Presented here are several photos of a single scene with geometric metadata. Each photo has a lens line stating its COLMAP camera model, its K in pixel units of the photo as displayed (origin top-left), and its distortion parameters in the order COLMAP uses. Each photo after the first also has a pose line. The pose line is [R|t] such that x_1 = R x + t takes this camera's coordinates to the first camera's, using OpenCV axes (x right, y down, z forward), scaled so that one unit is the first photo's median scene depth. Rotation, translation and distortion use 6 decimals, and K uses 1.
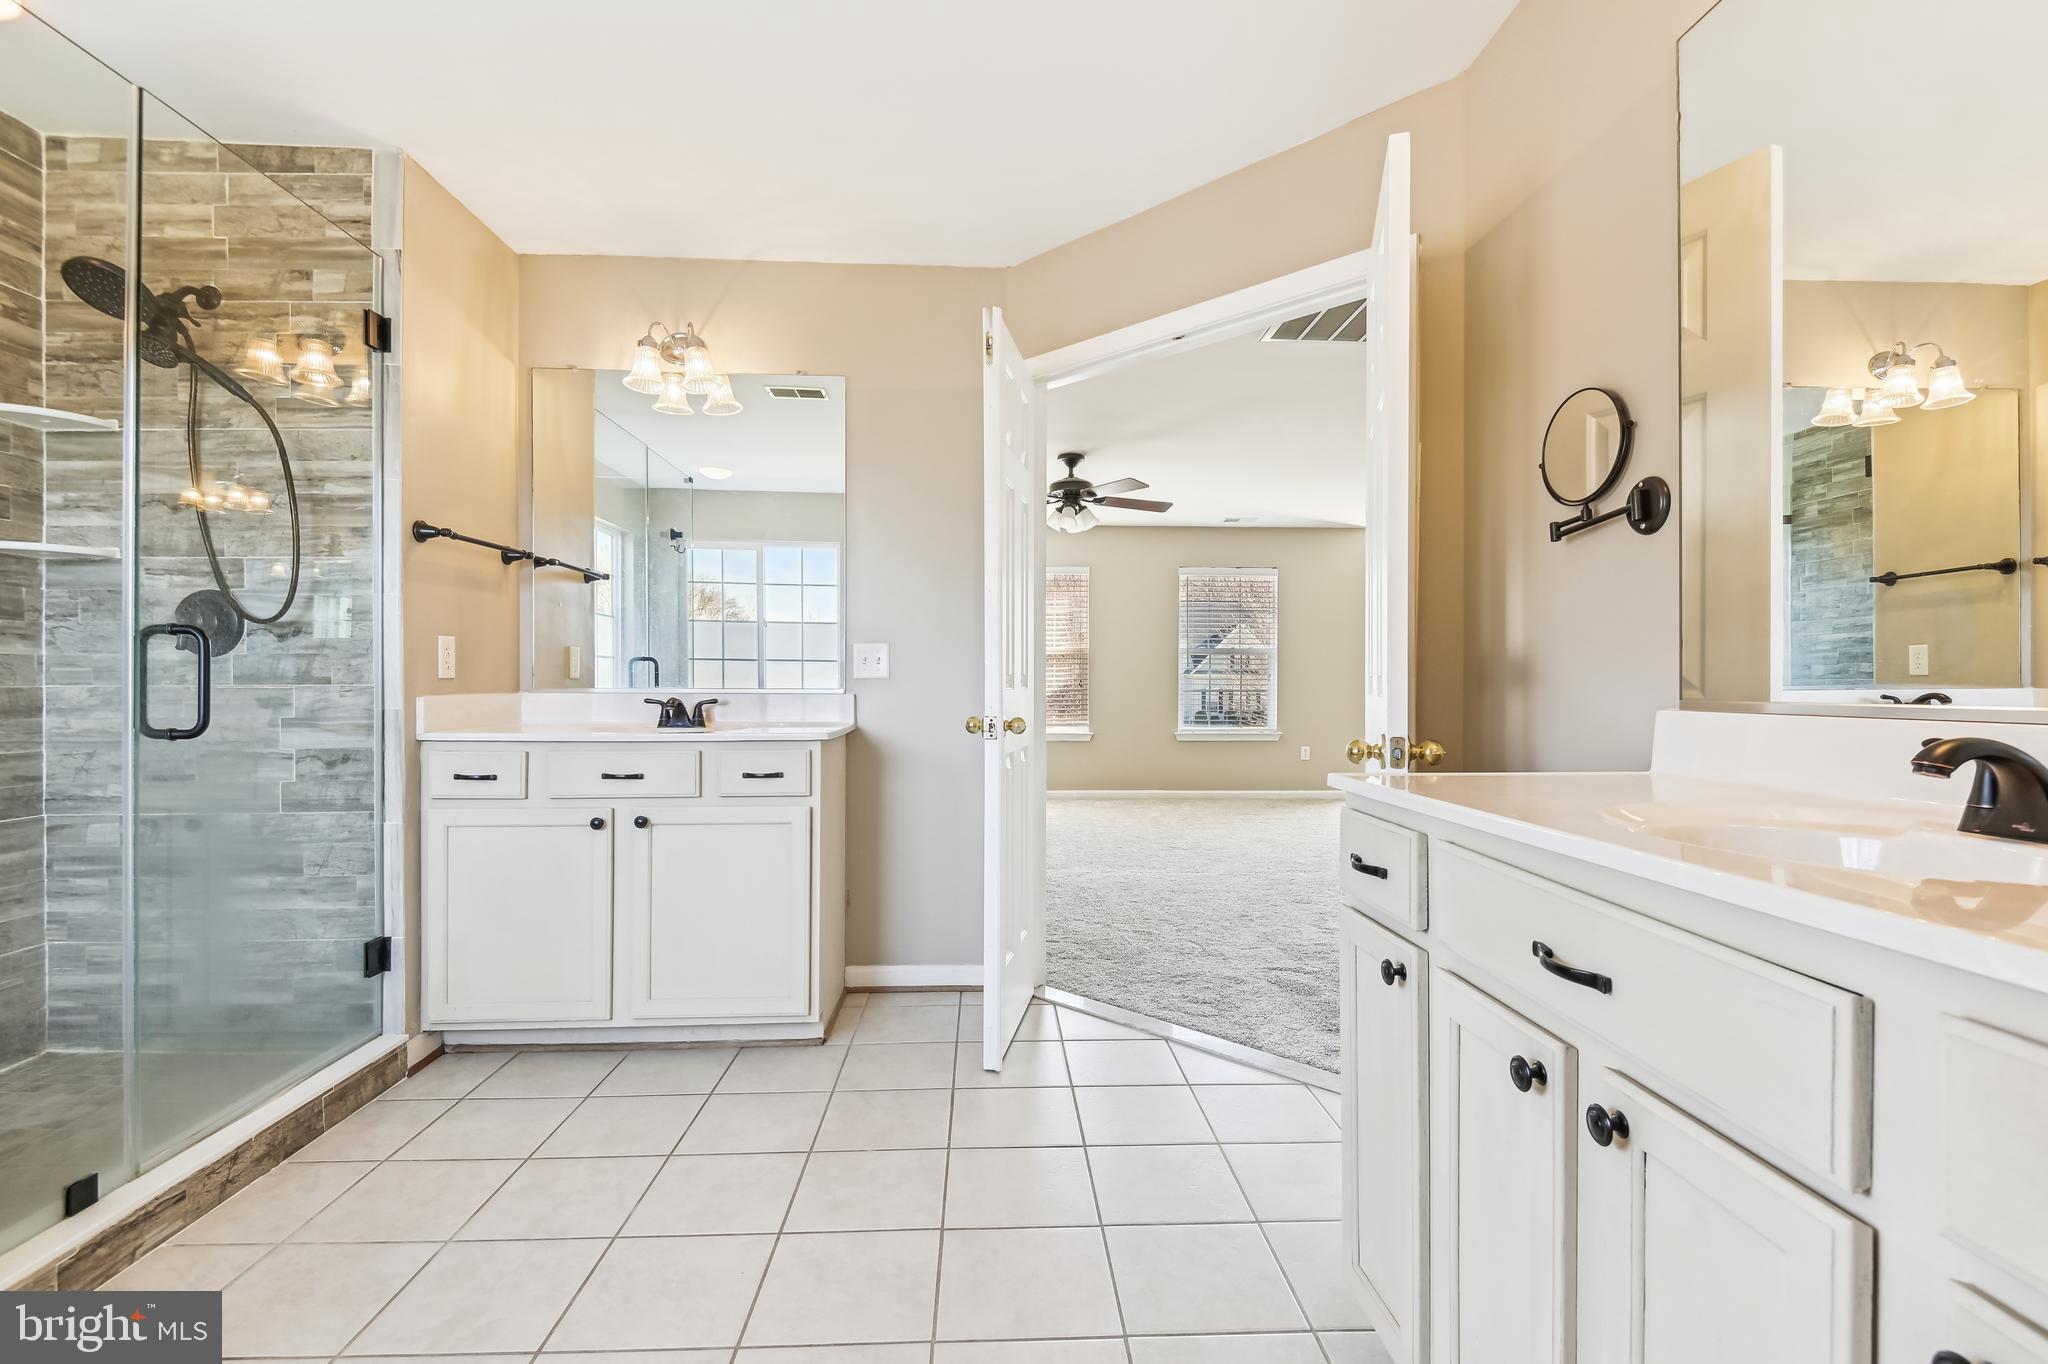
lens RADIAL K [[937.5, 0, 1030.8], [0, 937.5, 672.1], [0, 0, 1]] dist [0.002463, 0.000061]
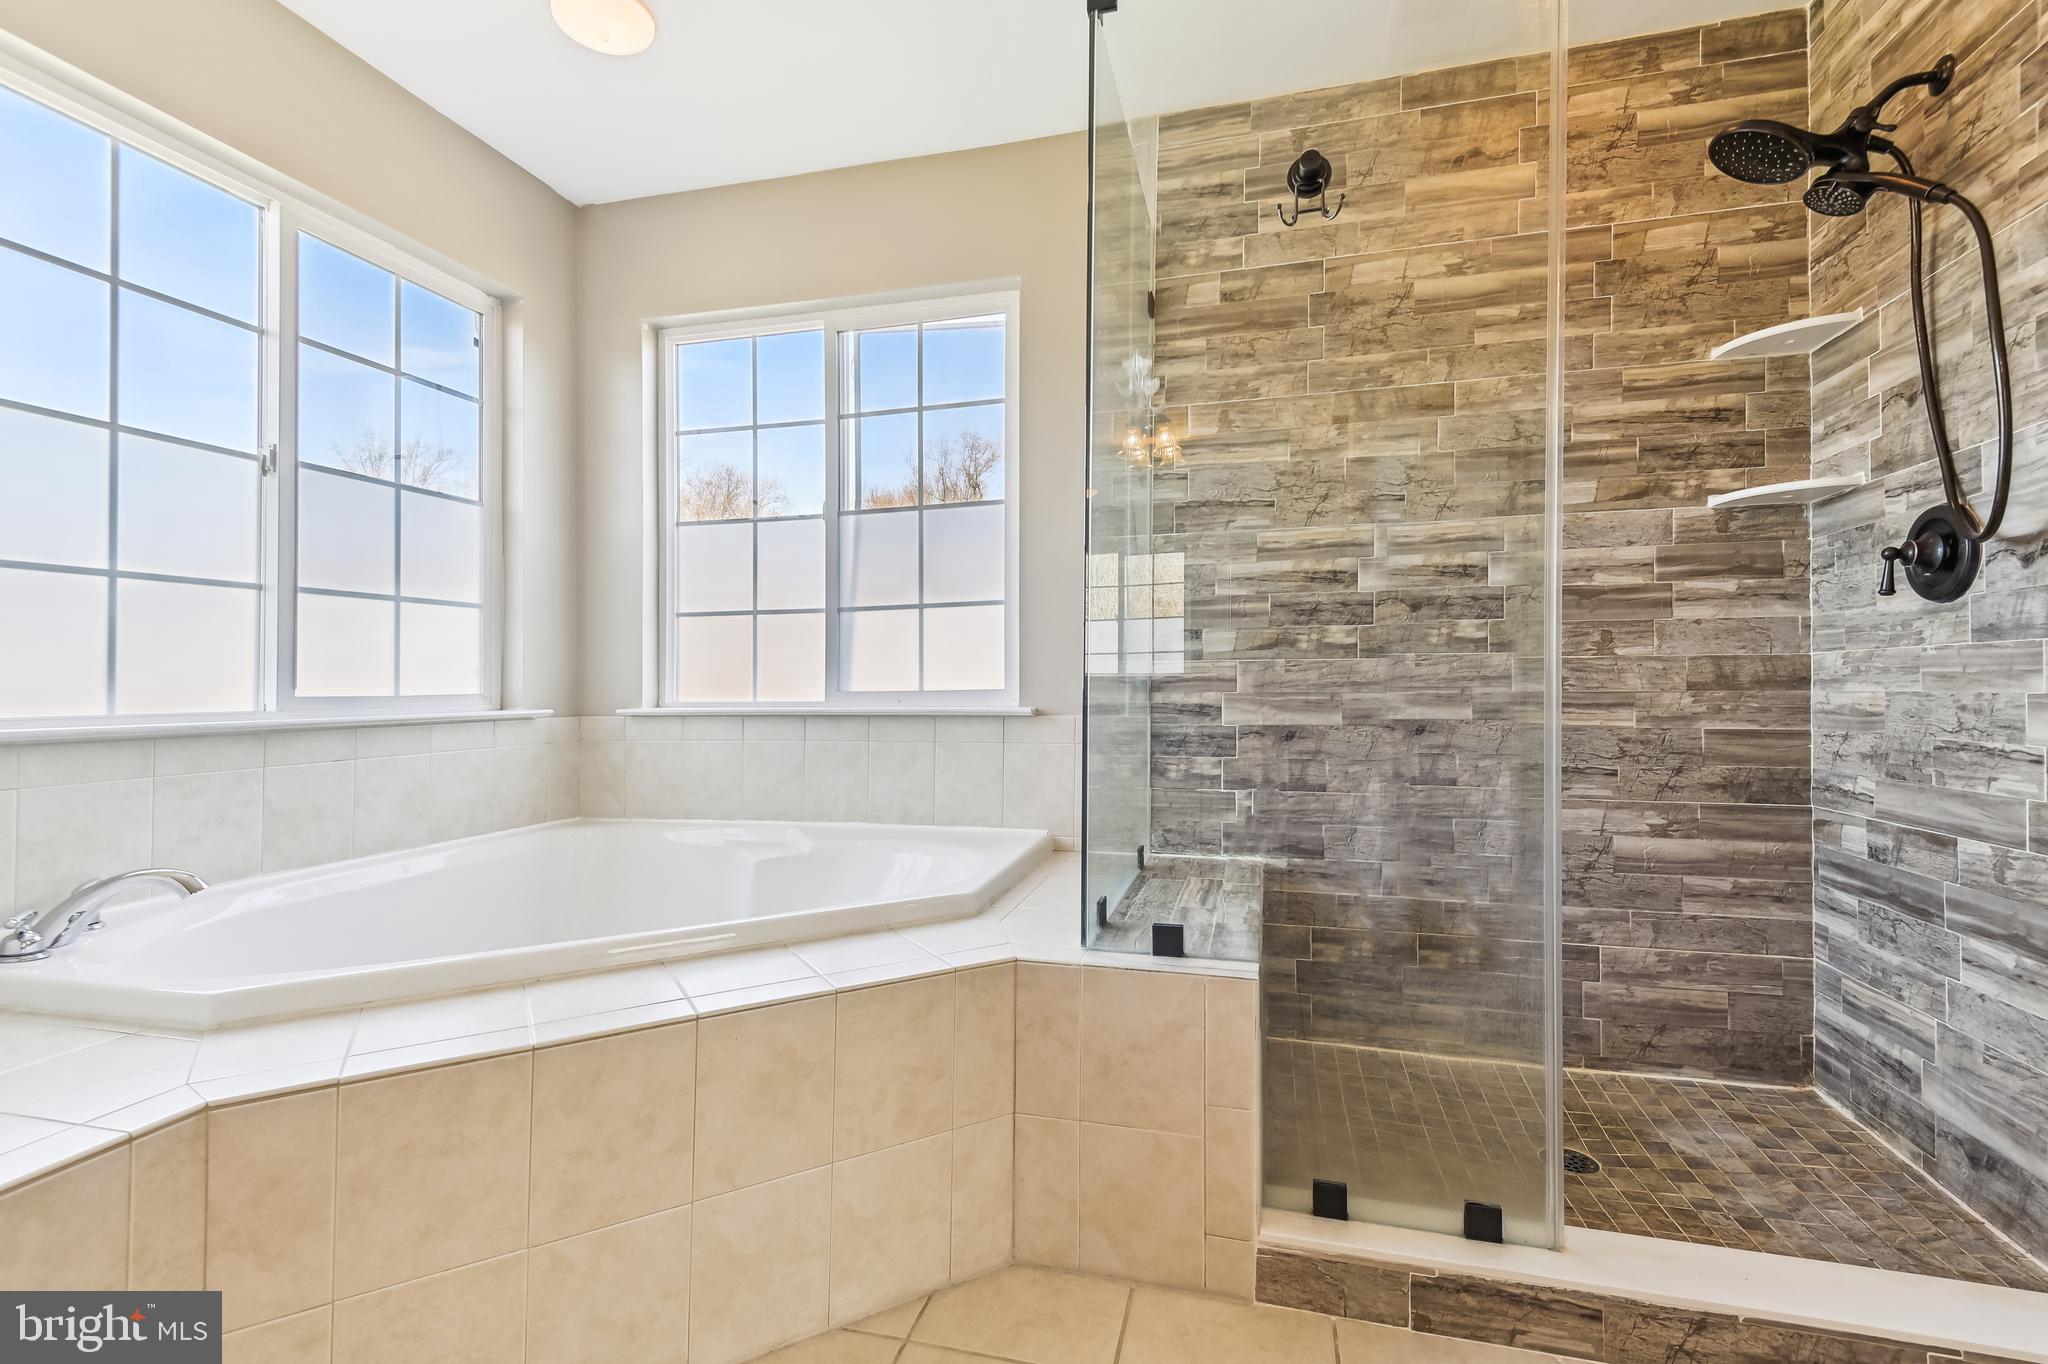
lens RADIAL K [[937.5, 0, 1030.8], [0, 937.5, 672.1], [0, 0, 1]] dist [0.002463, 0.000061]
pose [[-0.299074, -0.014068, -0.954126, -0.035496], [0.009092, 0.999804, -0.017592, 0.040556], [0.954187, -0.013936, -0.298887, 0.585635]]
